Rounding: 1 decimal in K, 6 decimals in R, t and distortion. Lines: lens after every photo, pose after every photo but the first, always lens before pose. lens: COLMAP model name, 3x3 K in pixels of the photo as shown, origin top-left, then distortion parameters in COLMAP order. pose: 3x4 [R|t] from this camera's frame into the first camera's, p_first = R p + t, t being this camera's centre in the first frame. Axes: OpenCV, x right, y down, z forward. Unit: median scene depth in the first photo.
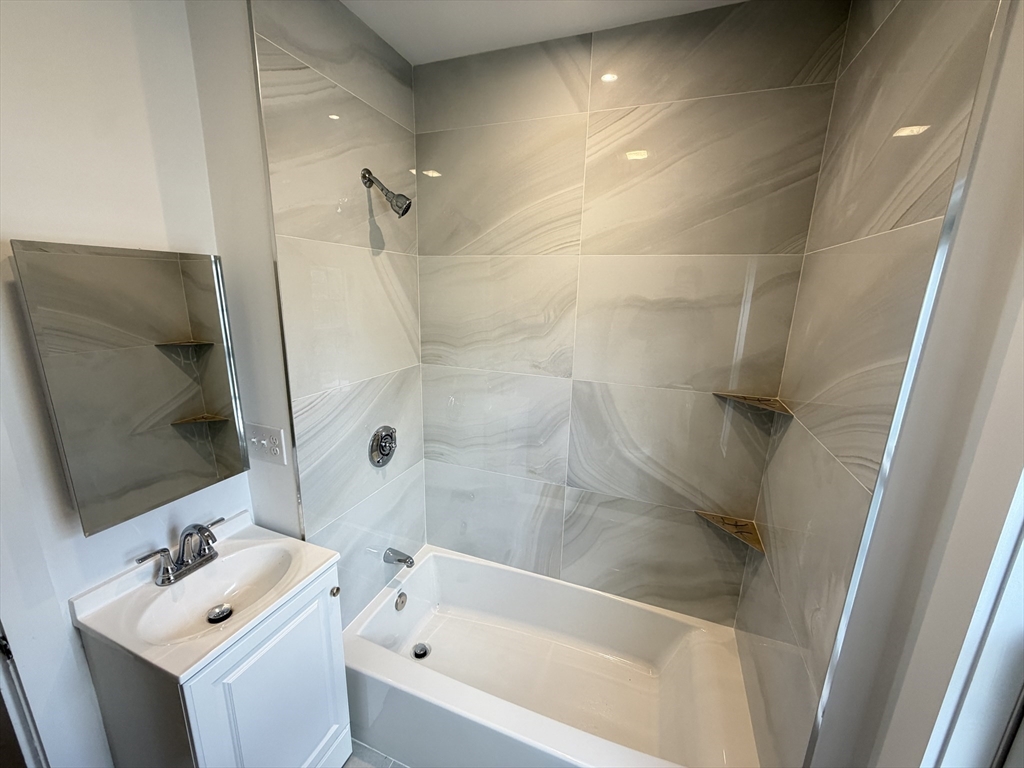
lens RADIAL K [[407.8, 0, 507.4], [0, 407.8, 381.9], [0, 0, 1]] dist [-0.002629, 0.000094]
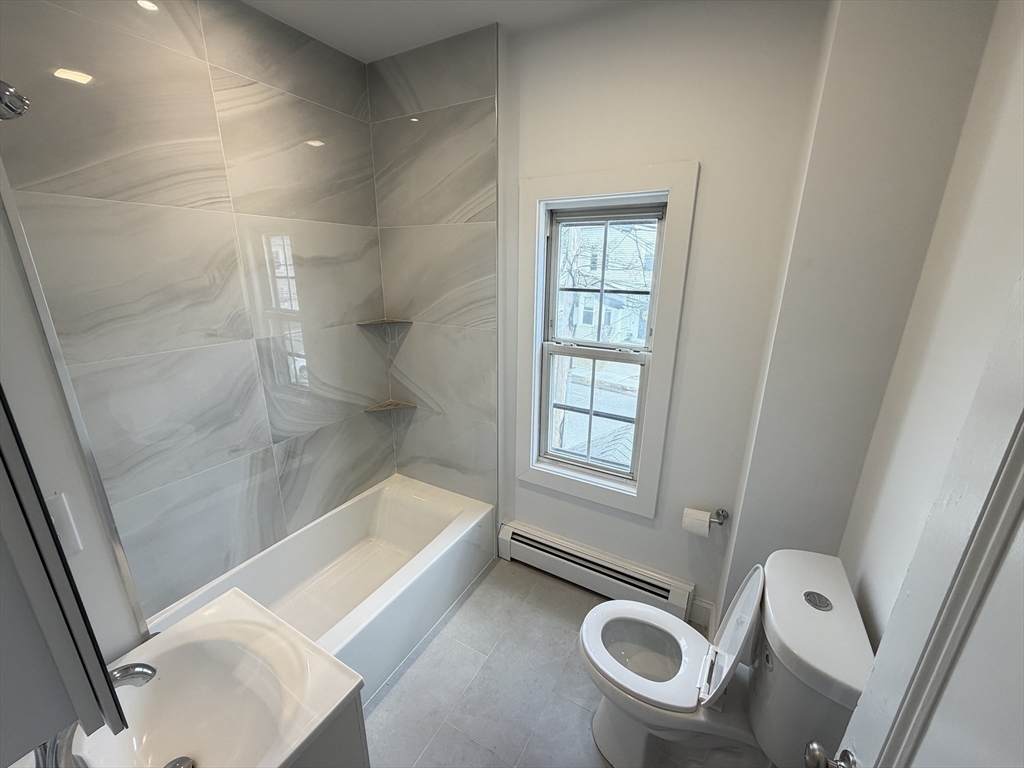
lens RADIAL K [[407.8, 0, 506.2], [0, 407.8, 387.9], [0, 0, 1]] dist [-0.002629, 0.000094]
pose [[0.144761, -0.301907, 0.942282, -0.762434], [0.229222, 0.936640, 0.264885, -0.018534], [-0.962550, 0.177646, 0.204793, 0.216993]]
